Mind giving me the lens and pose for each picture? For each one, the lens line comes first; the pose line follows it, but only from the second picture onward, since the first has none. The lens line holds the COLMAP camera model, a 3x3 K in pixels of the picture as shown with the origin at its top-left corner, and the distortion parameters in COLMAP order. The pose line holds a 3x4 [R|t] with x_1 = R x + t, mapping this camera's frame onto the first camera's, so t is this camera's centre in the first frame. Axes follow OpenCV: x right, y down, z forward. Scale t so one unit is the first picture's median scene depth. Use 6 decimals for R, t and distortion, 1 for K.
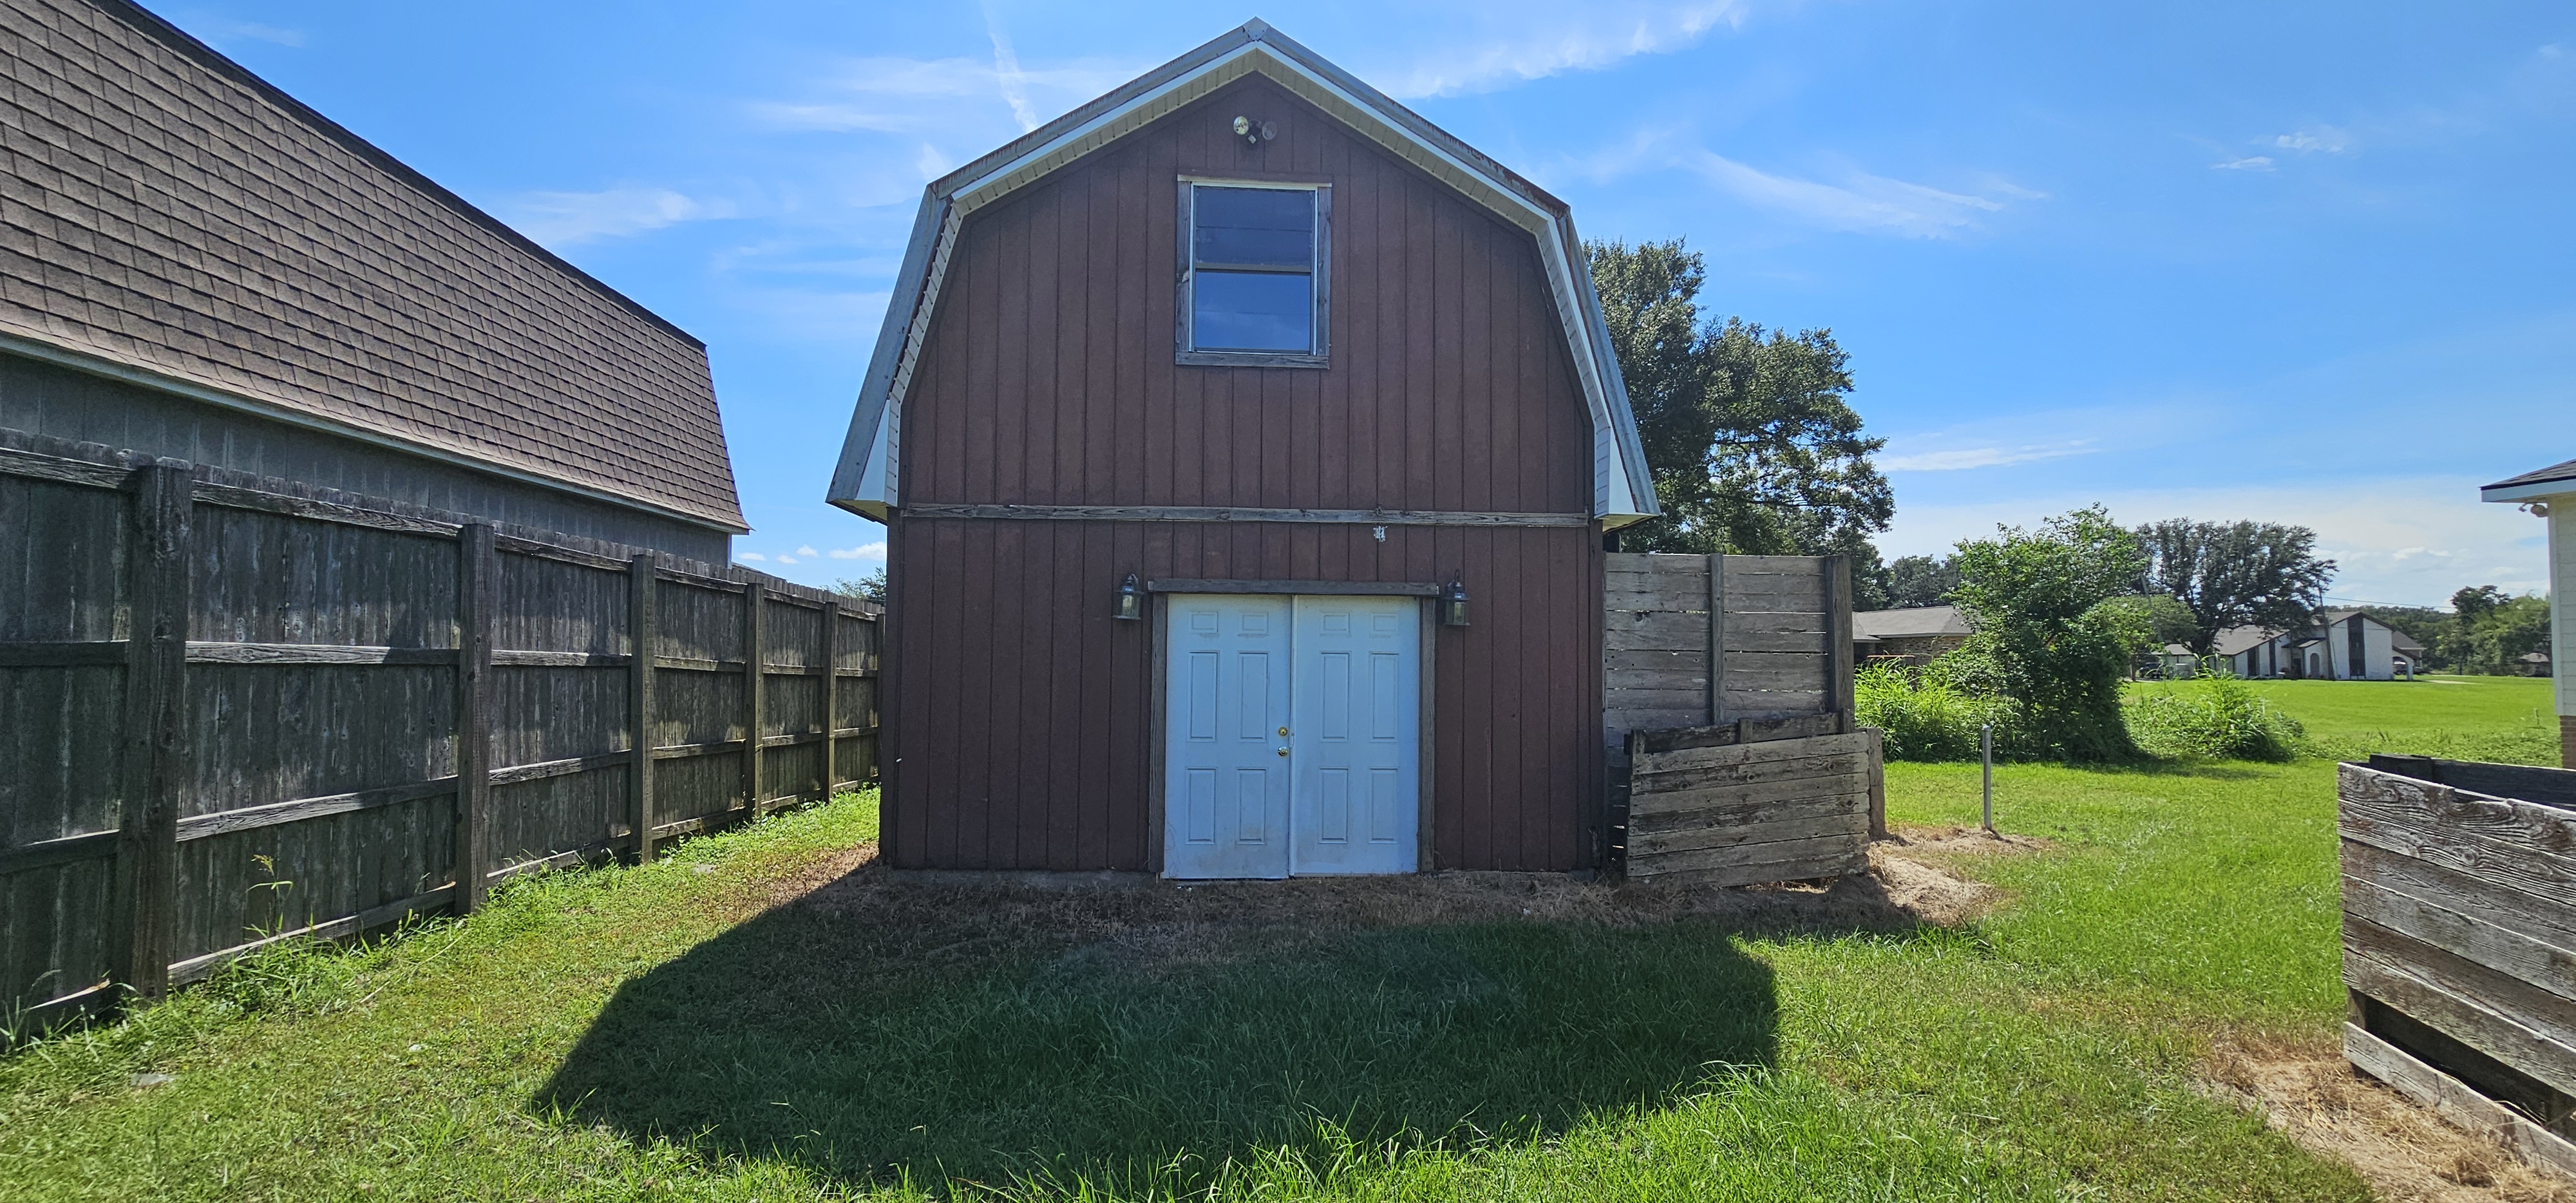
lens RADIAL K [[1052.6, 0, 1293.0], [0, 1052.6, 618.7], [0, 0, 1]] dist [0.000404, -0.000374]
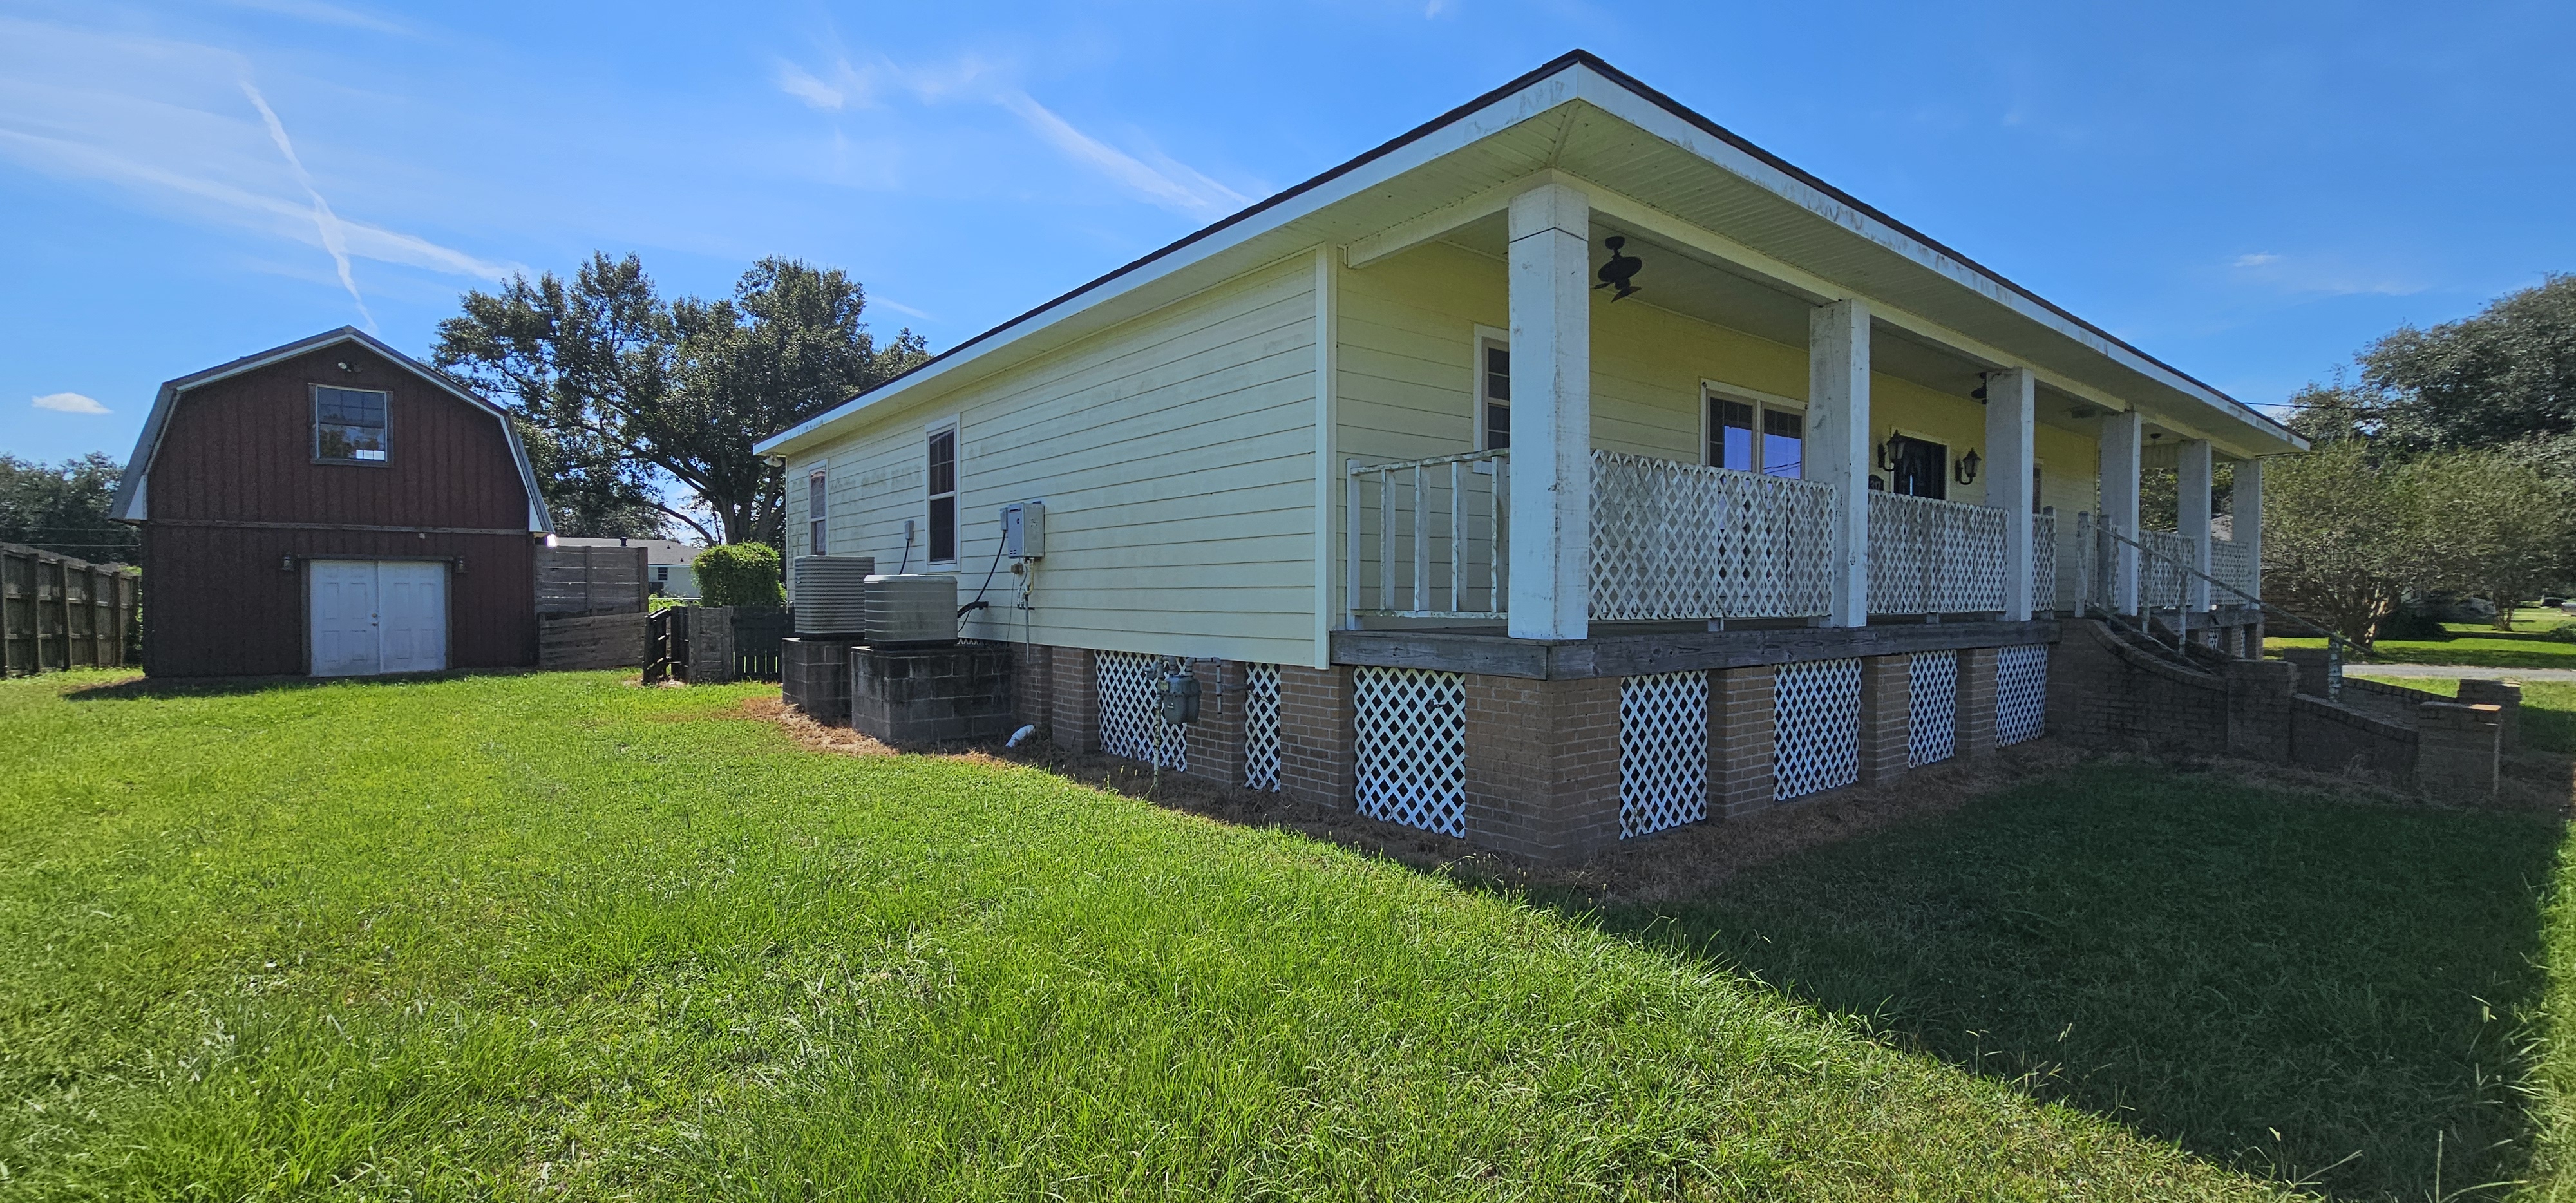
lens RADIAL K [[1052.6, 0, 1278.2], [0, 1052.6, 607.8], [0, 0, 1]] dist [0.000404, -0.000374]
pose [[0.821469, -0.019728, 0.569911, 0.323928], [-0.008590, 0.998860, 0.046959, -0.045775], [-0.570188, -0.043471, 0.820363, -2.211544]]
